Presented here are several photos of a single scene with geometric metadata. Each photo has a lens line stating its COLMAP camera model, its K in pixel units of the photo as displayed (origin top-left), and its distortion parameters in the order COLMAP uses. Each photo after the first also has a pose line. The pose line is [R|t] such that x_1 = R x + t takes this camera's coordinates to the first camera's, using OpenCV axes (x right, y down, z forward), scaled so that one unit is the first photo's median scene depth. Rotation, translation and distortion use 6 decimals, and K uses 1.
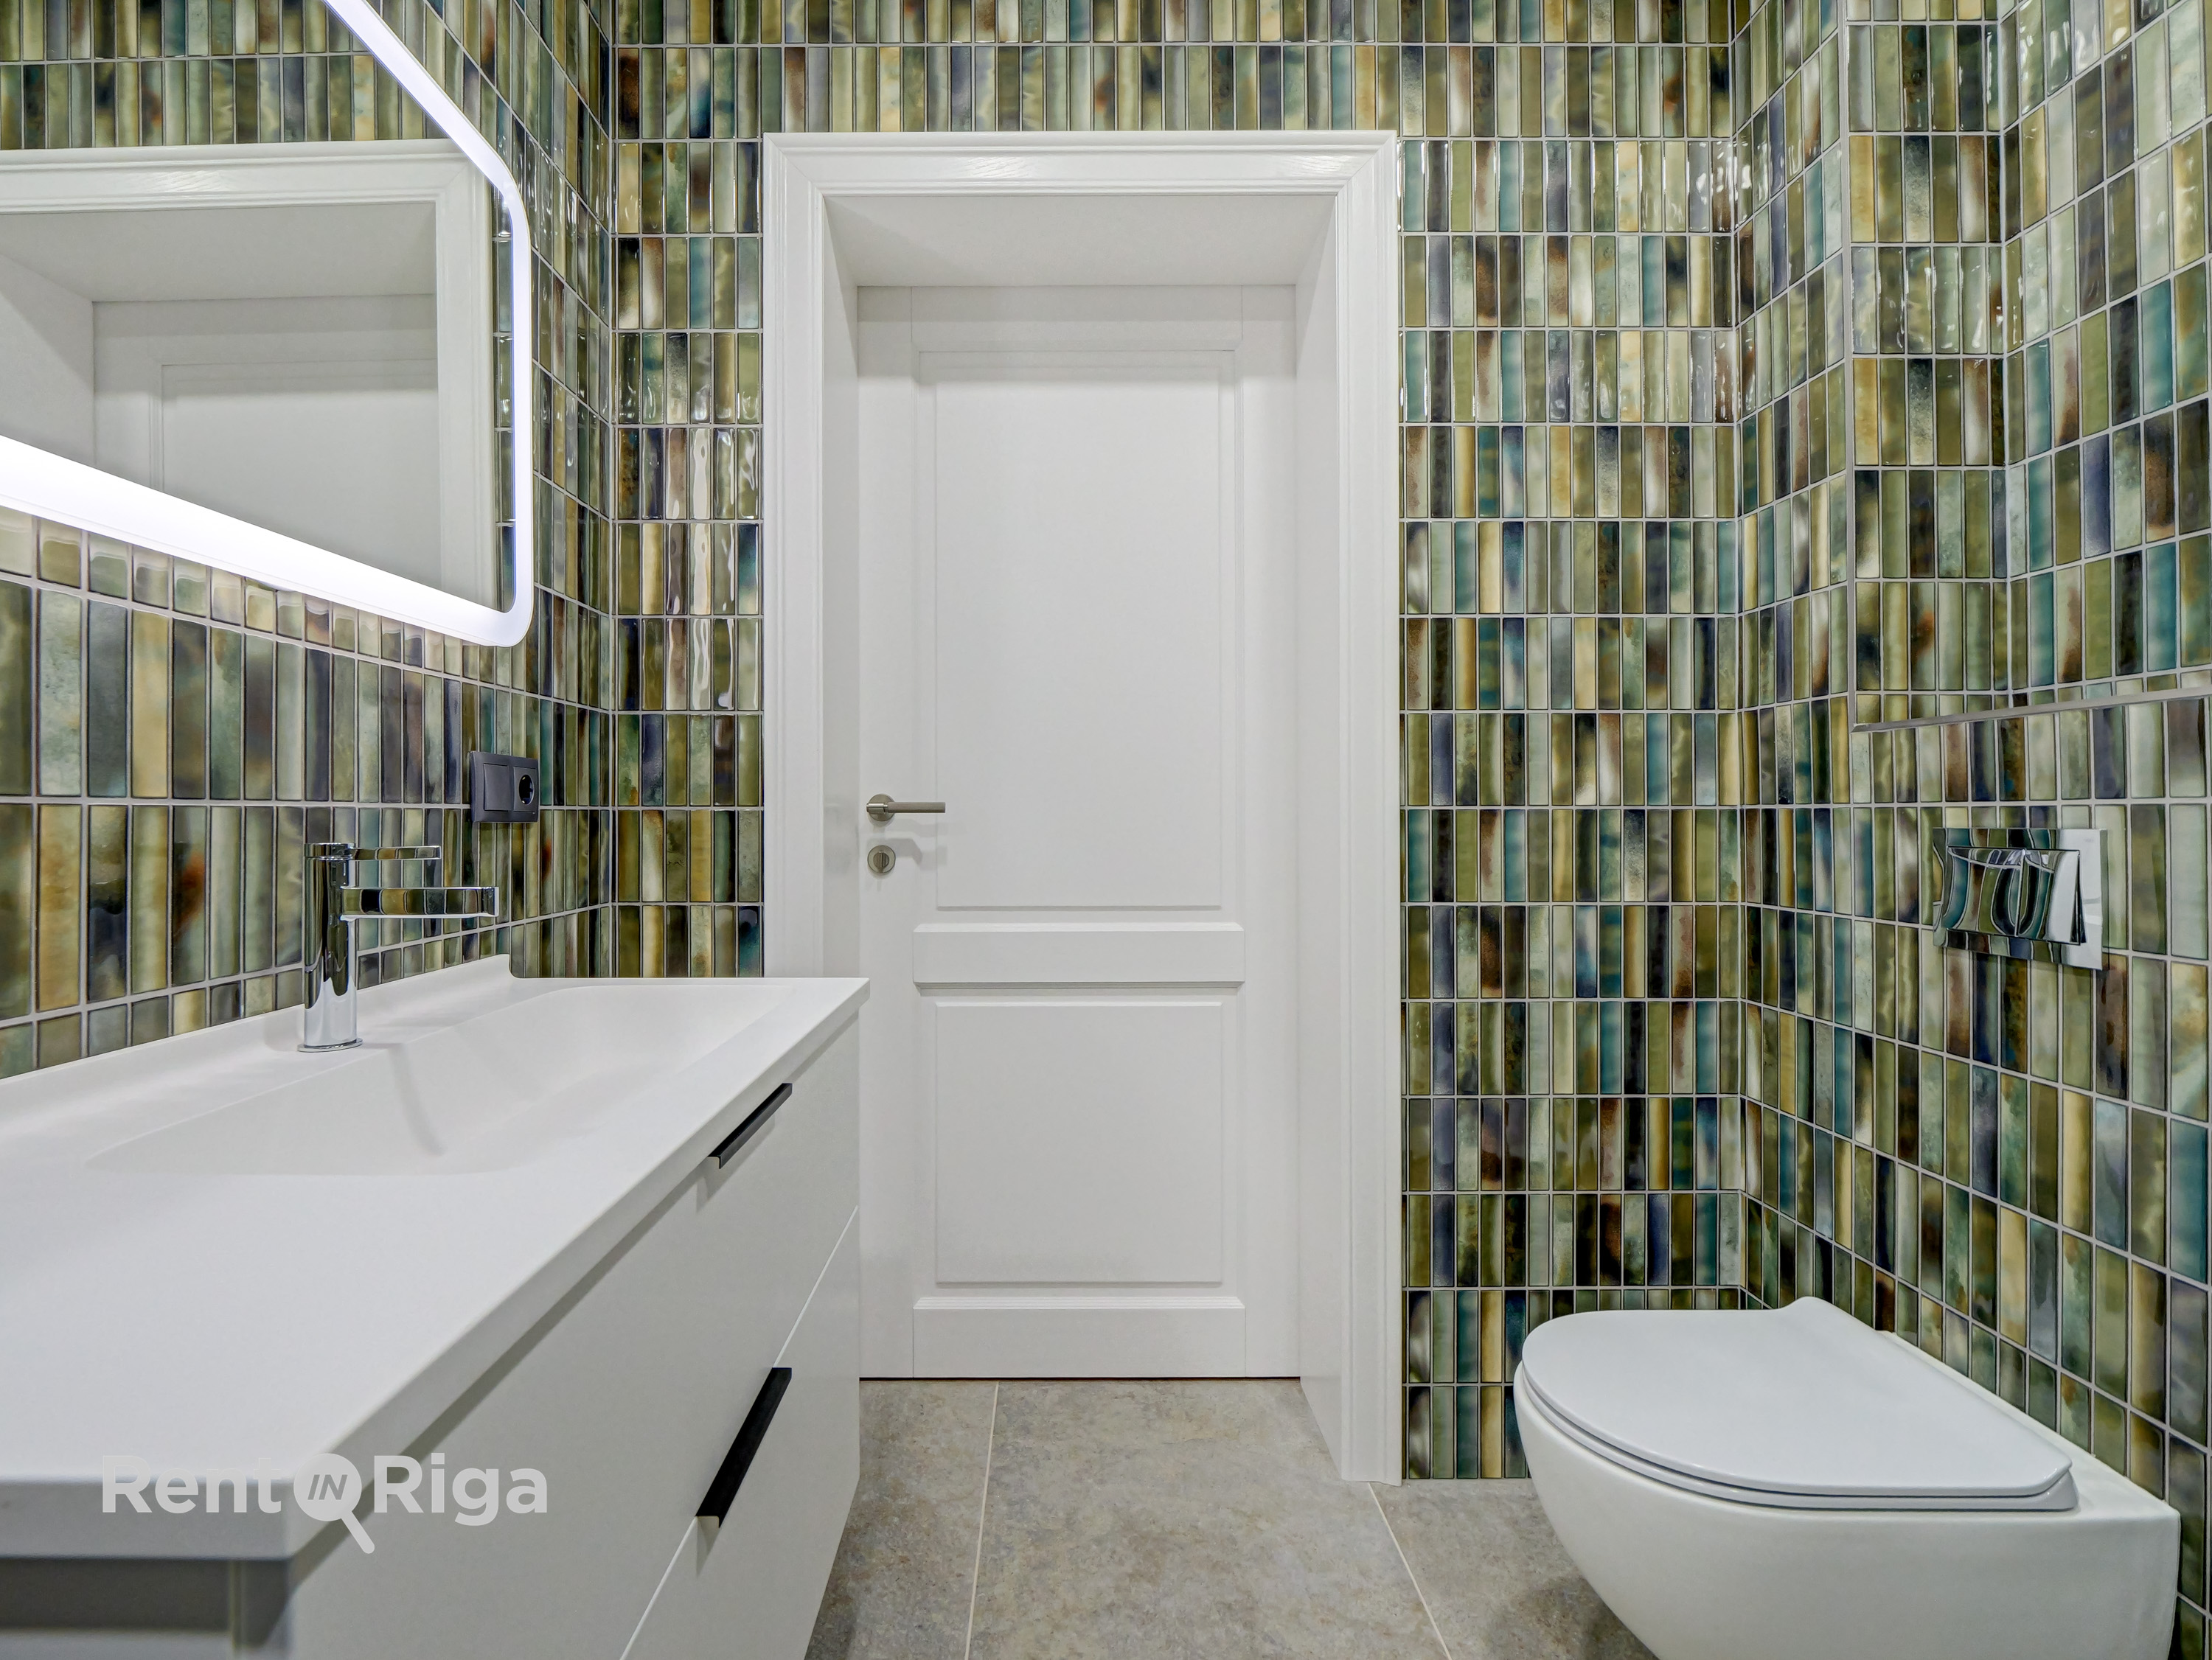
lens RADIAL K [[1087.8, 0, 1088.8], [0, 1087.8, 804.9], [0, 0, 1]] dist [-0.011400, -0.000392]
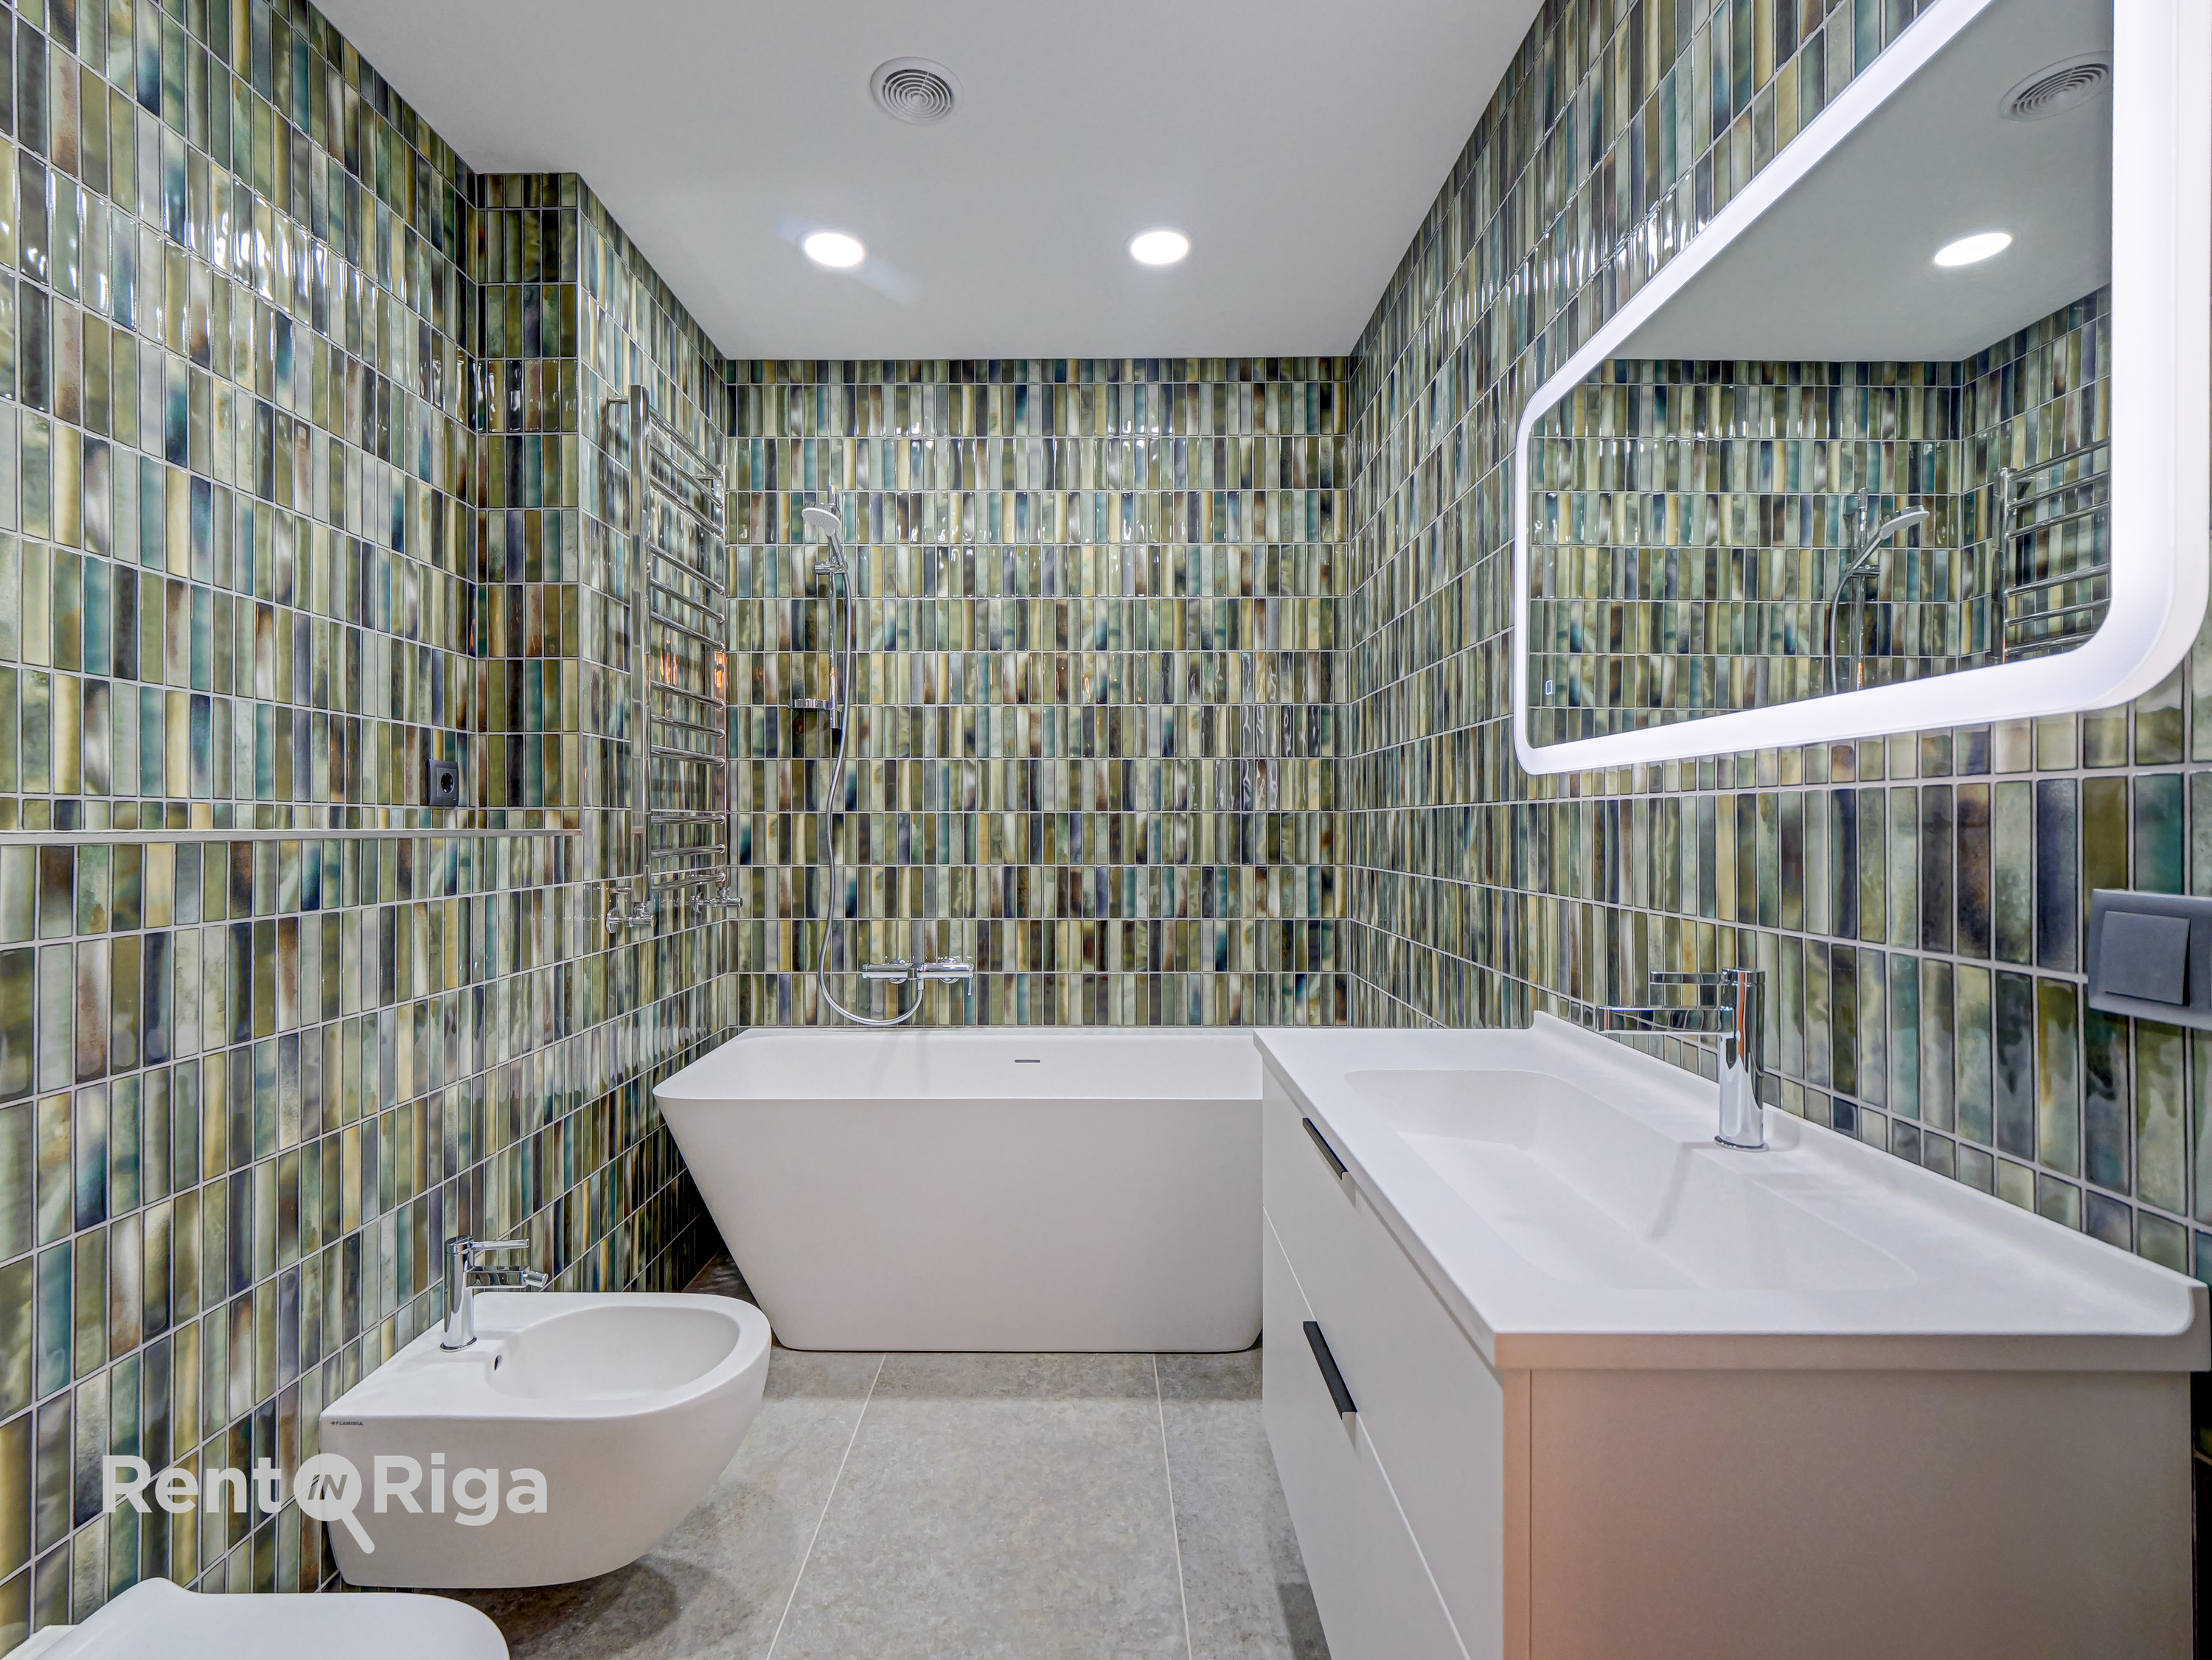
lens RADIAL K [[1087.8, 0, 1088.8], [0, 1087.8, 804.9], [0, 0, 1]] dist [-0.011400, -0.000392]
pose [[-0.999528, 0.006238, 0.030092, -0.036456], [0.005469, 0.999657, -0.025598, -0.103991], [-0.030242, -0.025421, -0.999219, 1.991473]]
